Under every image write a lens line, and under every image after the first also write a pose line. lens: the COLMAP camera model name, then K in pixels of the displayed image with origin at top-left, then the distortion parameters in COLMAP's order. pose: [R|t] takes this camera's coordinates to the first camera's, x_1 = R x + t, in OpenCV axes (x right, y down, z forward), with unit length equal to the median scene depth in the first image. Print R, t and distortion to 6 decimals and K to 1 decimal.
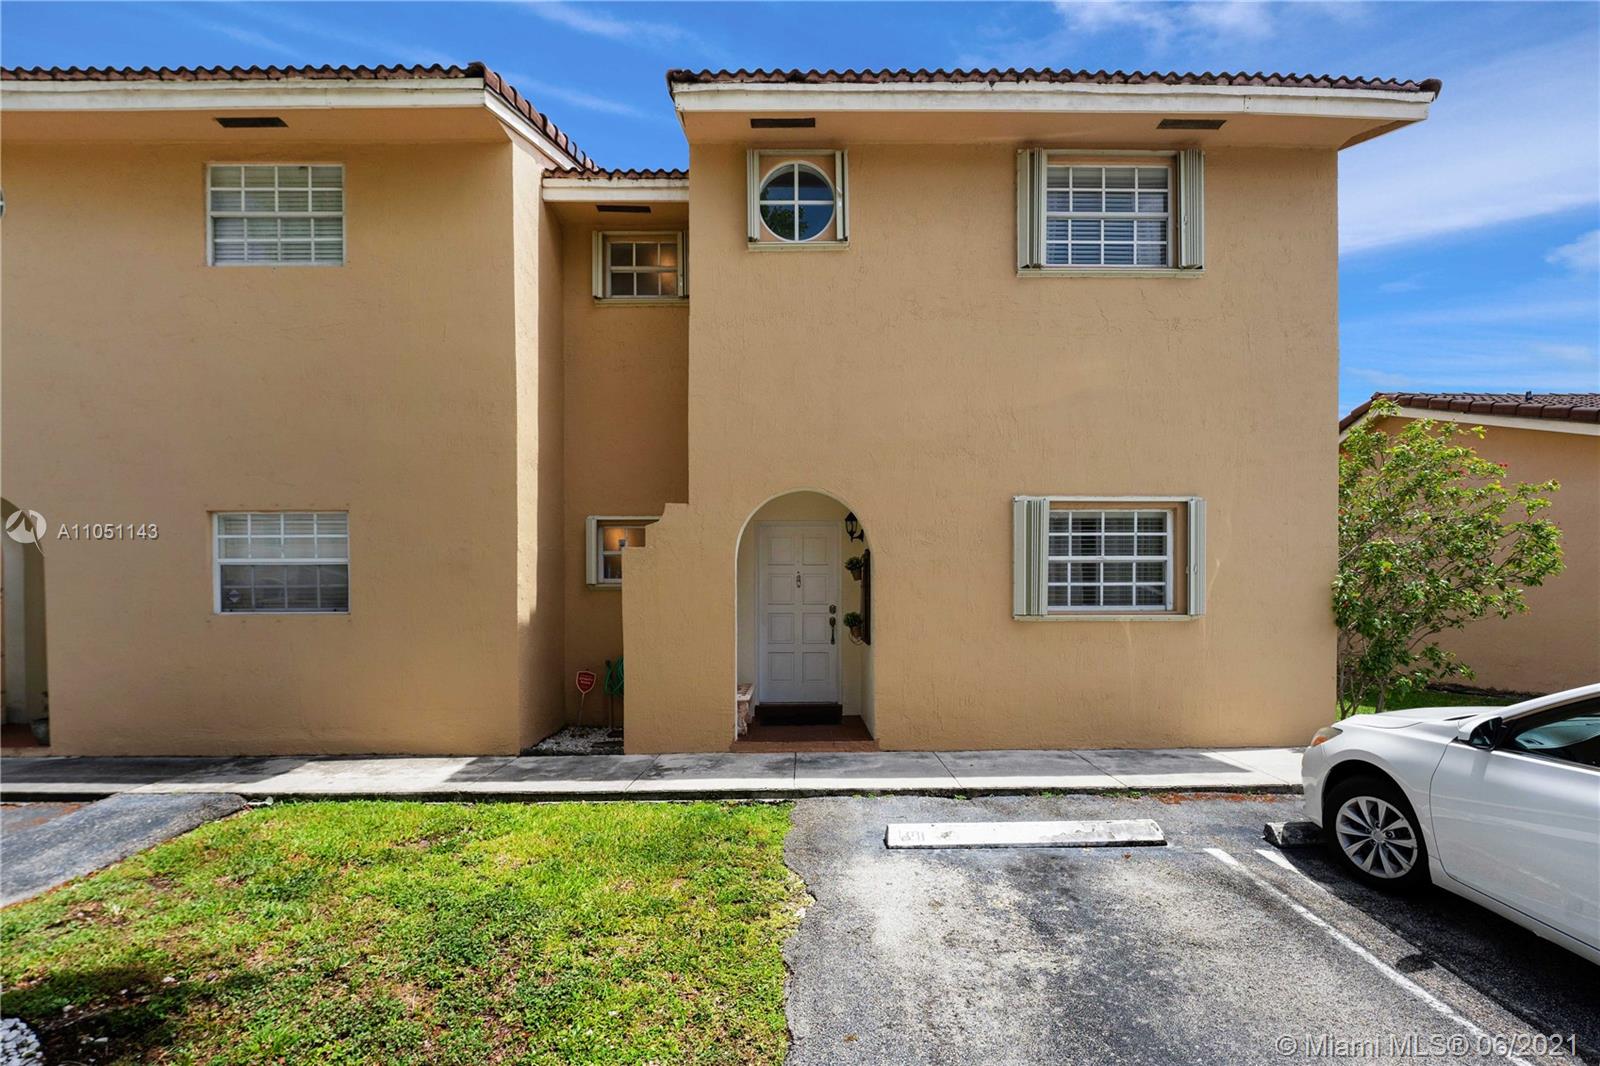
lens RADIAL K [[733.0, 0, 791.3], [0, 733.0, 610.8], [0, 0, 1]] dist [-0.001741, -0.000346]
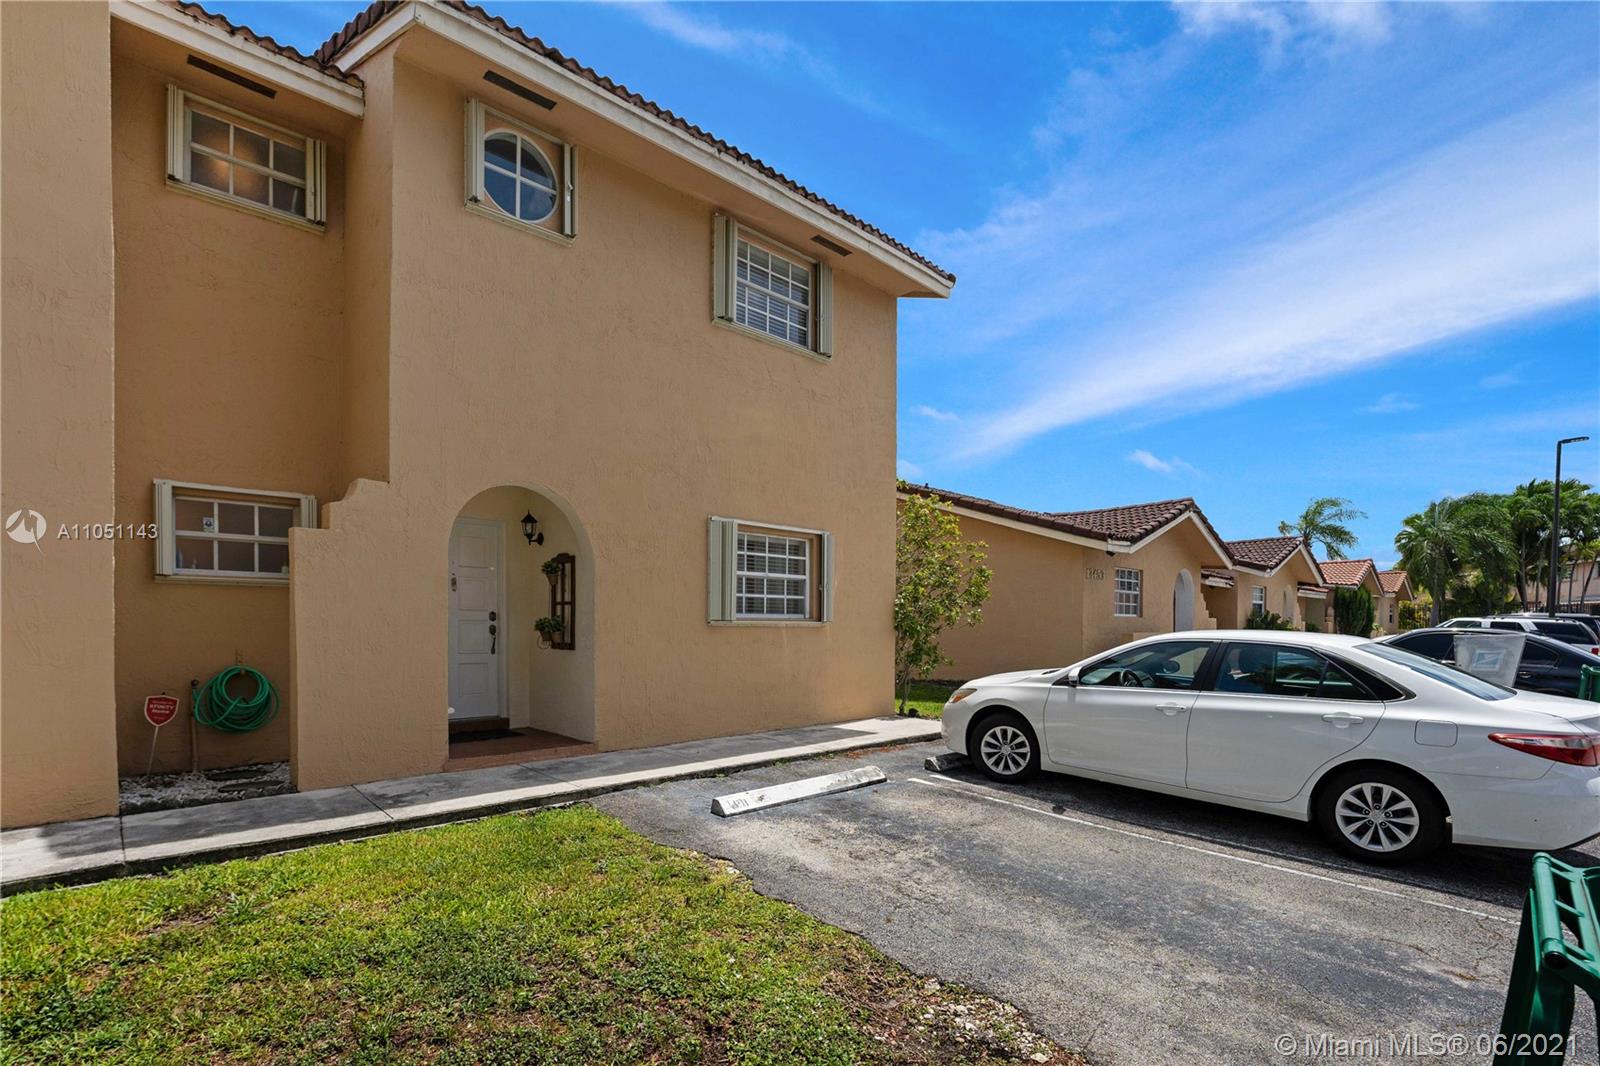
lens RADIAL K [[741.3, 0, 804.5], [0, 741.3, 643.0], [0, 0, 1]] dist [-0.004806, -0.000828]
pose [[0.735535, -0.008352, 0.677435, -0.381483], [0.002477, 0.999950, 0.009639, 0.031231], [-0.677482, -0.005412, 0.735519, 0.054031]]
